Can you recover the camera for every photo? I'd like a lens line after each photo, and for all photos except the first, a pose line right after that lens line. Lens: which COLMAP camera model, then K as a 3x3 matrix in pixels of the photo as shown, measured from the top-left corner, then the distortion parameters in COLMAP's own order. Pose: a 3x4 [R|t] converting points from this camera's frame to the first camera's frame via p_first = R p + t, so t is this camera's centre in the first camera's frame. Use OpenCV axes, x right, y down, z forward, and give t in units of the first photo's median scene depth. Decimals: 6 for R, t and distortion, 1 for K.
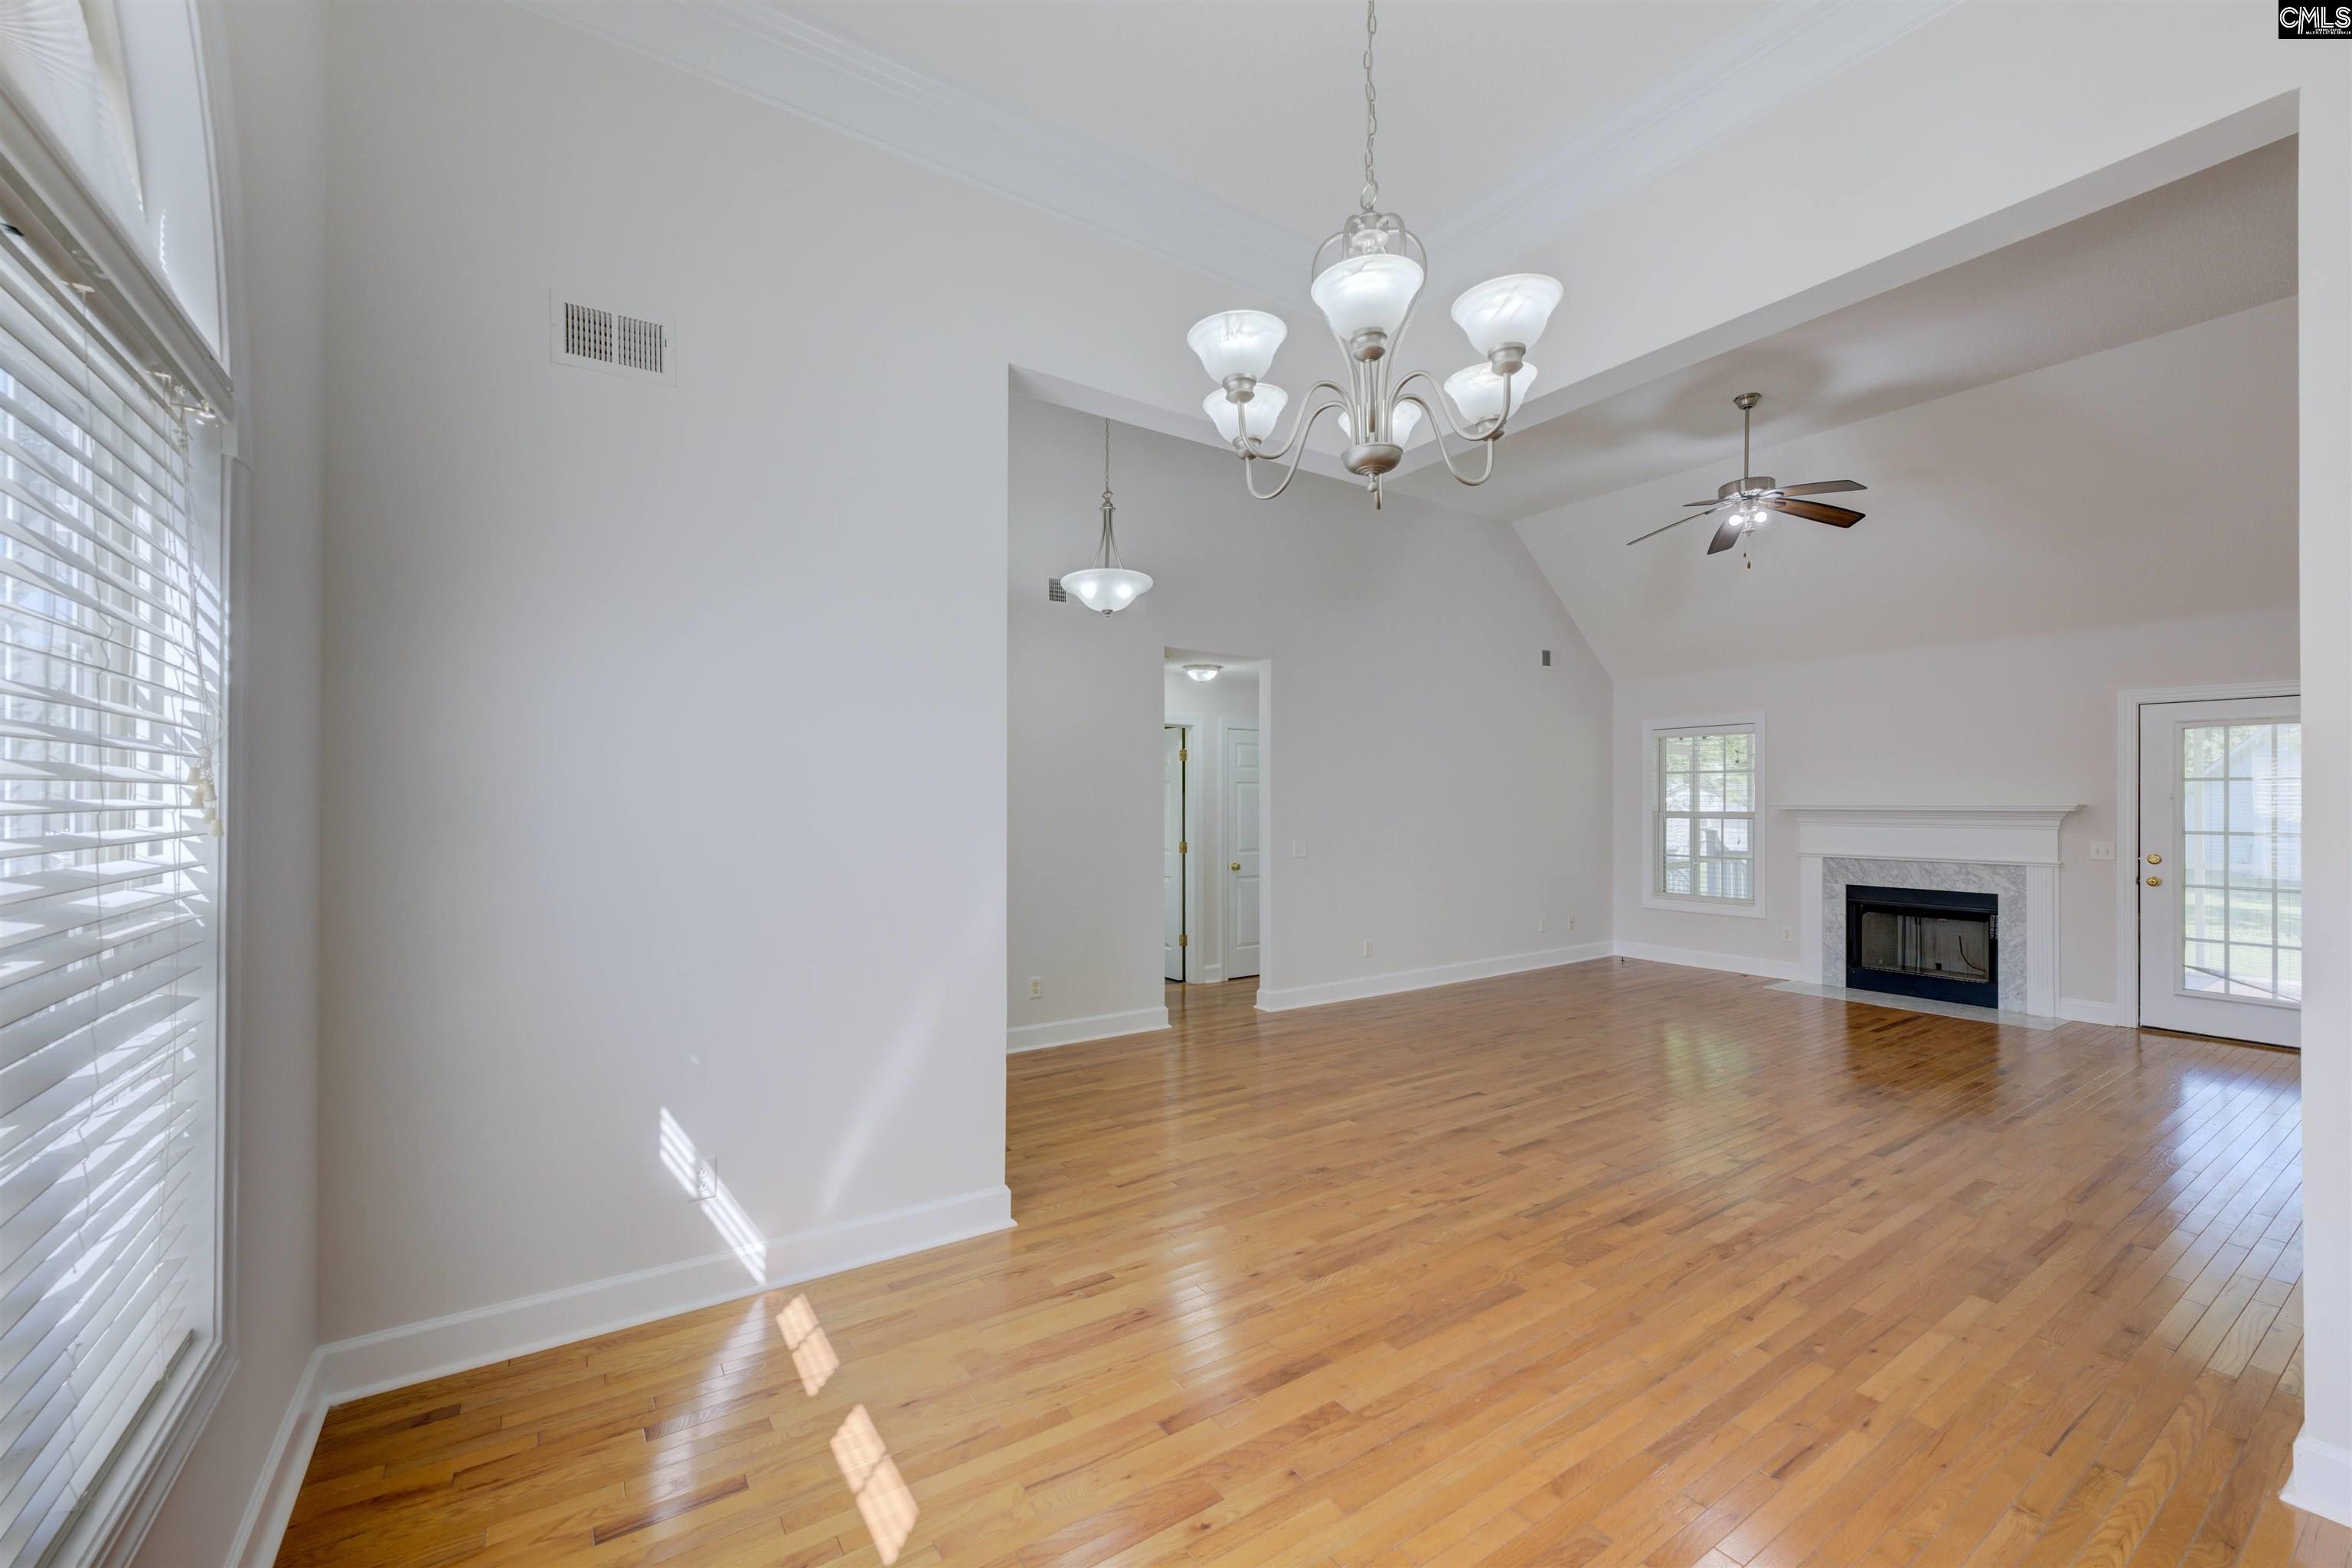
lens RADIAL K [[930.3, 0, 1162.3], [0, 930.3, 791.2], [0, 0, 1]] dist [0.001086, 0.000142]
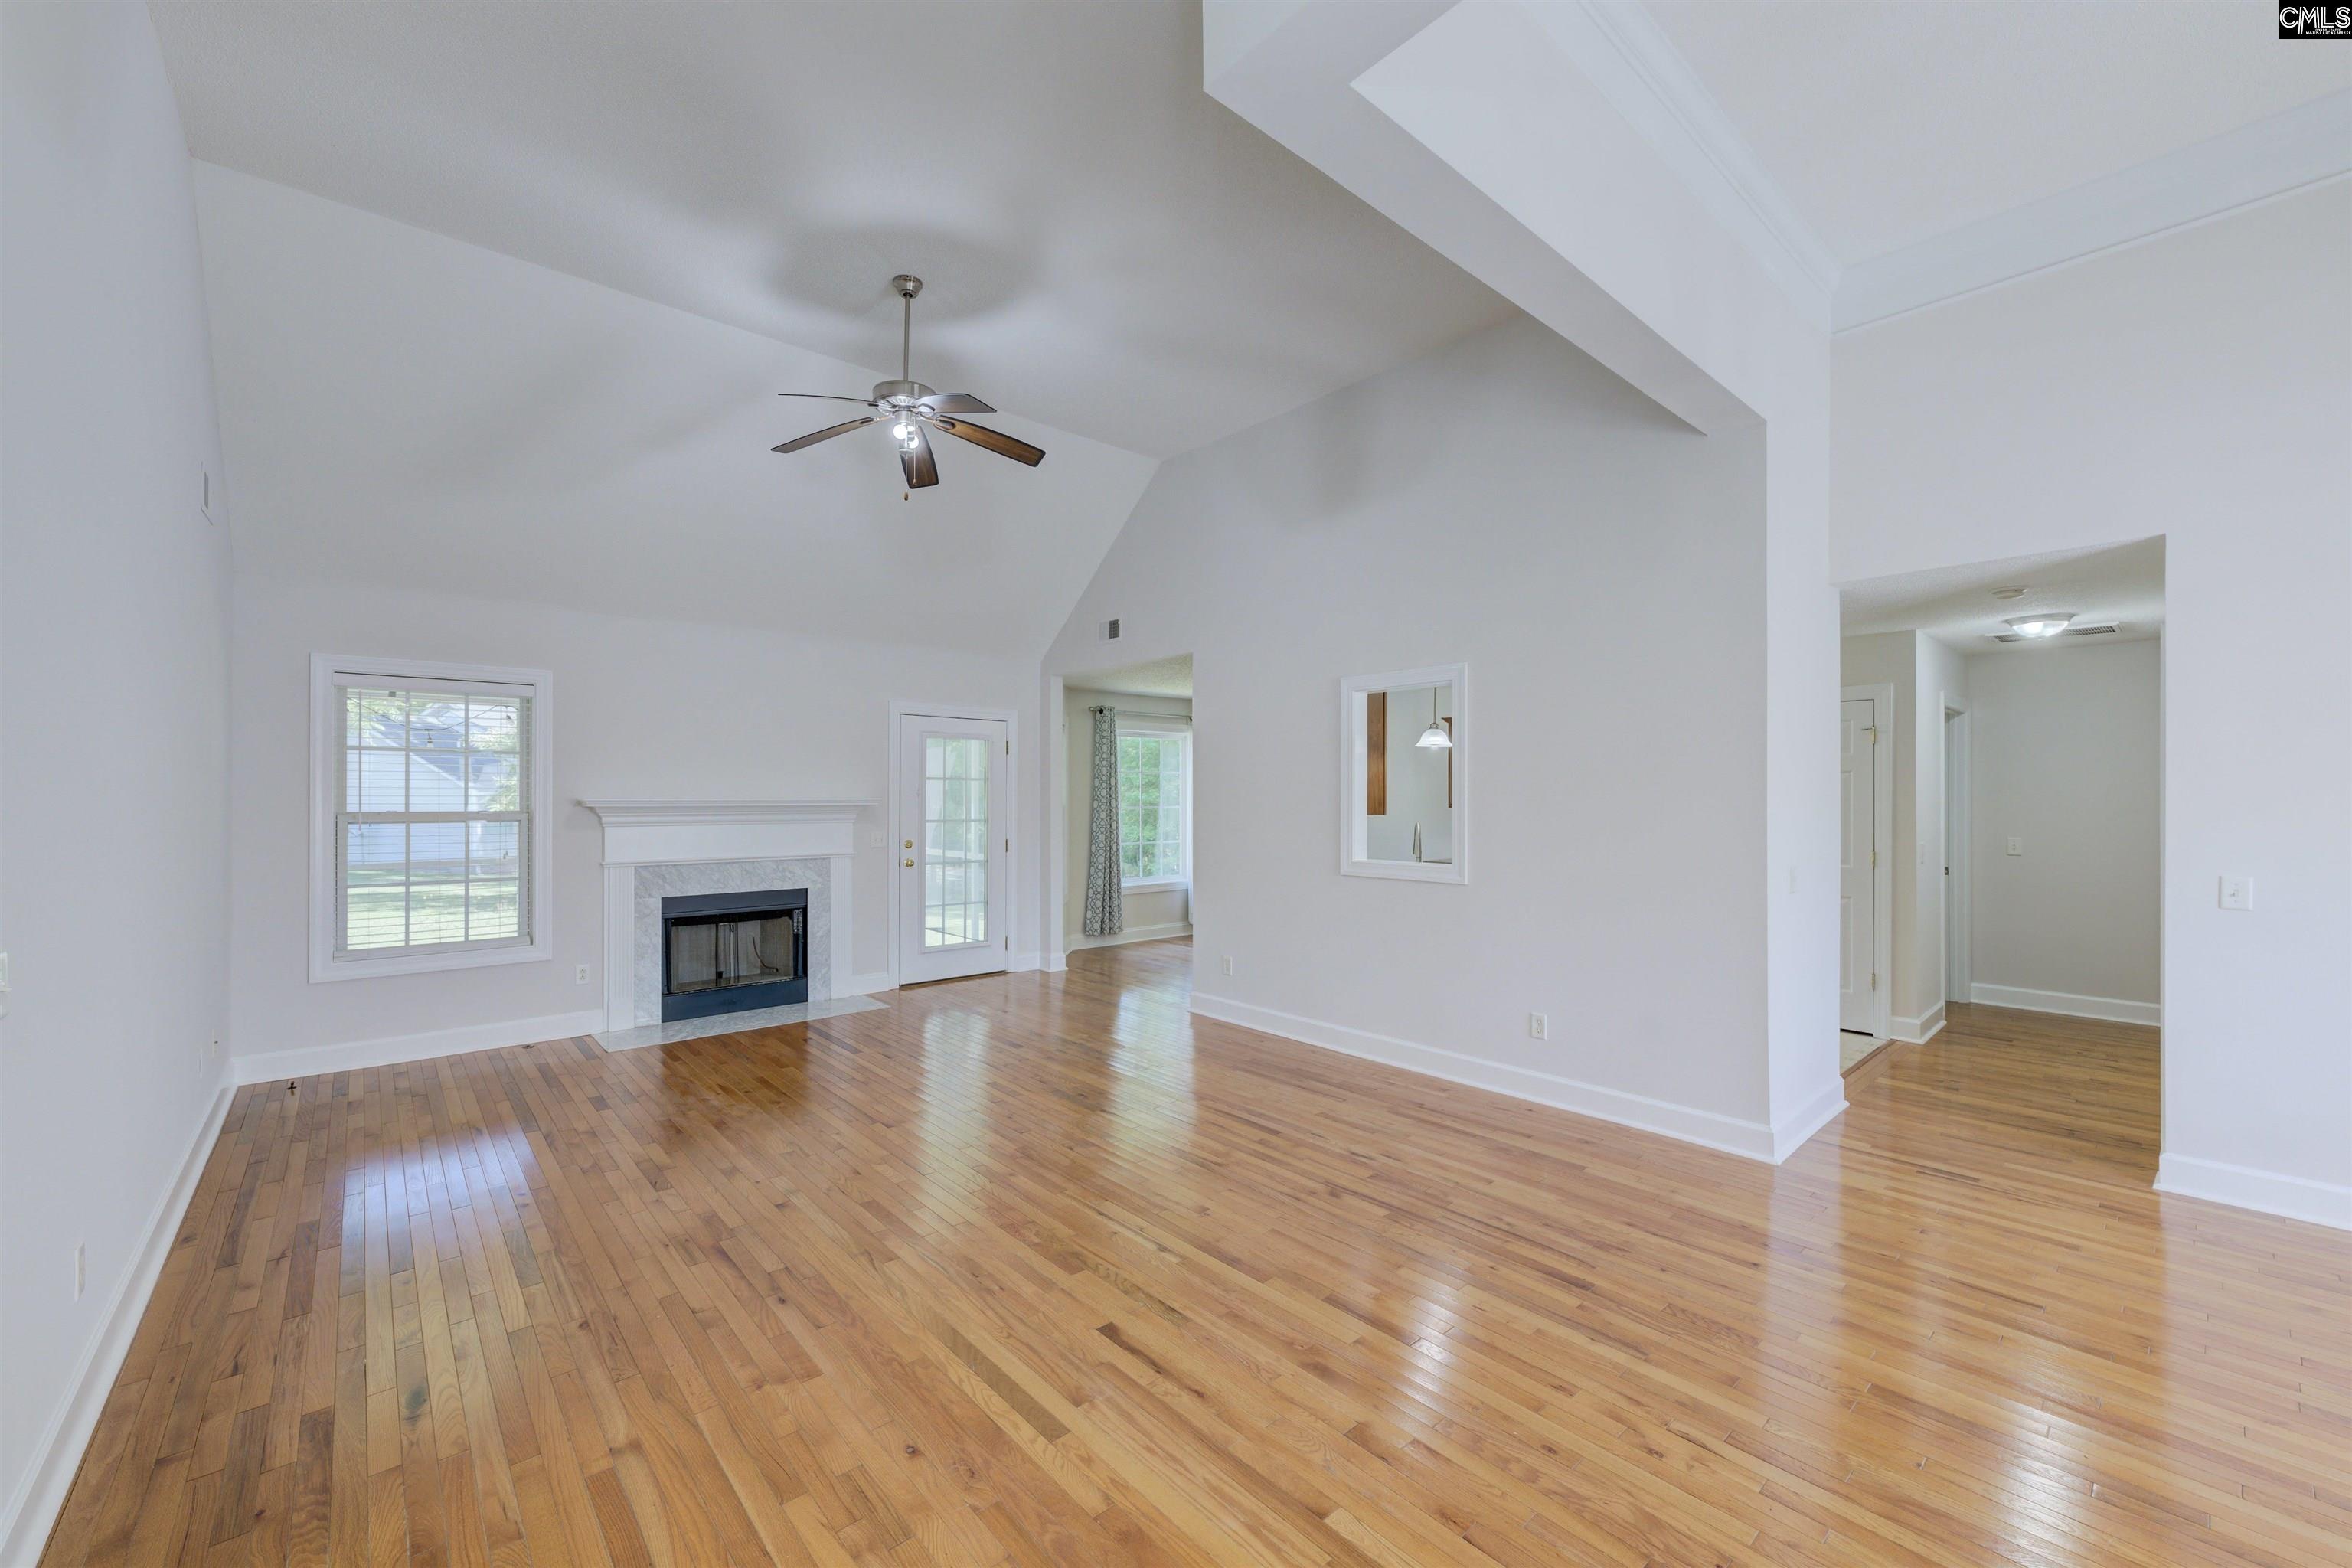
lens RADIAL K [[930.3, 0, 1158.7], [0, 930.3, 792.4], [0, 0, 1]] dist [0.001086, 0.000142]
pose [[-0.134002, 0.004223, 0.990972, -0.169348], [-0.008657, 0.999948, -0.005432, 0.010772], [-0.990943, -0.009307, -0.133958, 0.862514]]
